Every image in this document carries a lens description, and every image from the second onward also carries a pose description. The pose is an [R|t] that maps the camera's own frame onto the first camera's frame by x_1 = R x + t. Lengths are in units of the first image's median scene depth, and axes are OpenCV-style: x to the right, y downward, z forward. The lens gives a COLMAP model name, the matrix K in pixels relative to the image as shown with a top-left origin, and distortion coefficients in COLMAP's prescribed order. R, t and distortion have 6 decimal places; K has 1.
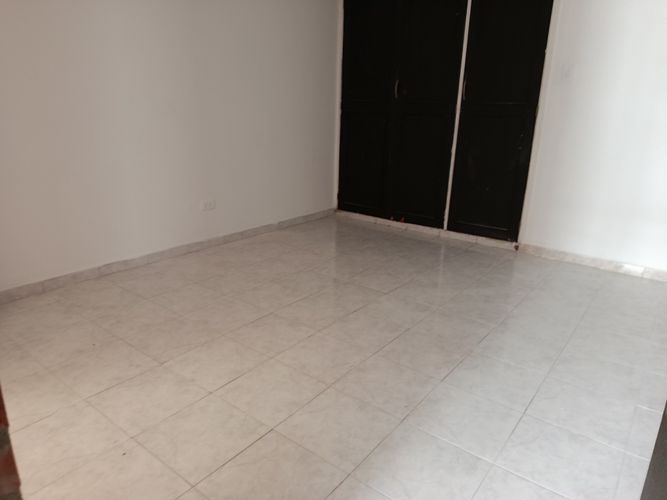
lens RADIAL K [[467.2, 0, 333.3], [0, 467.2, 249.7], [0, 0, 1]] dist [-0.011777, -0.010807]
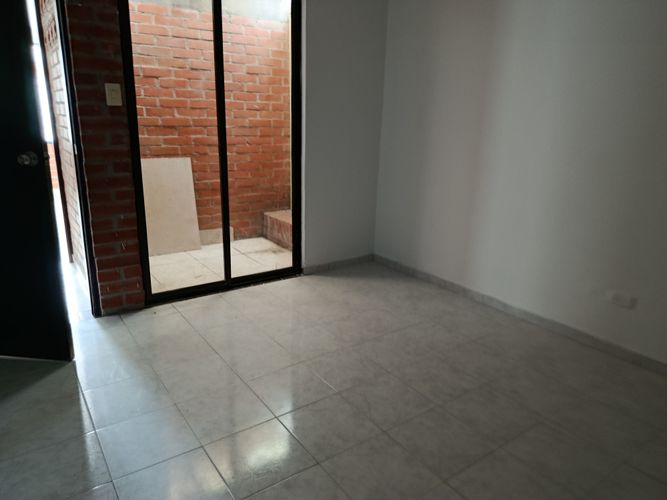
lens RADIAL K [[467.2, 0, 333.3], [0, 467.2, 249.6], [0, 0, 1]] dist [-0.011777, -0.010807]
pose [[-0.313529, 0.222259, -0.923201, 0.713024], [-0.314932, 0.892857, 0.321908, -0.351305], [0.895833, 0.391673, -0.209940, 0.990567]]
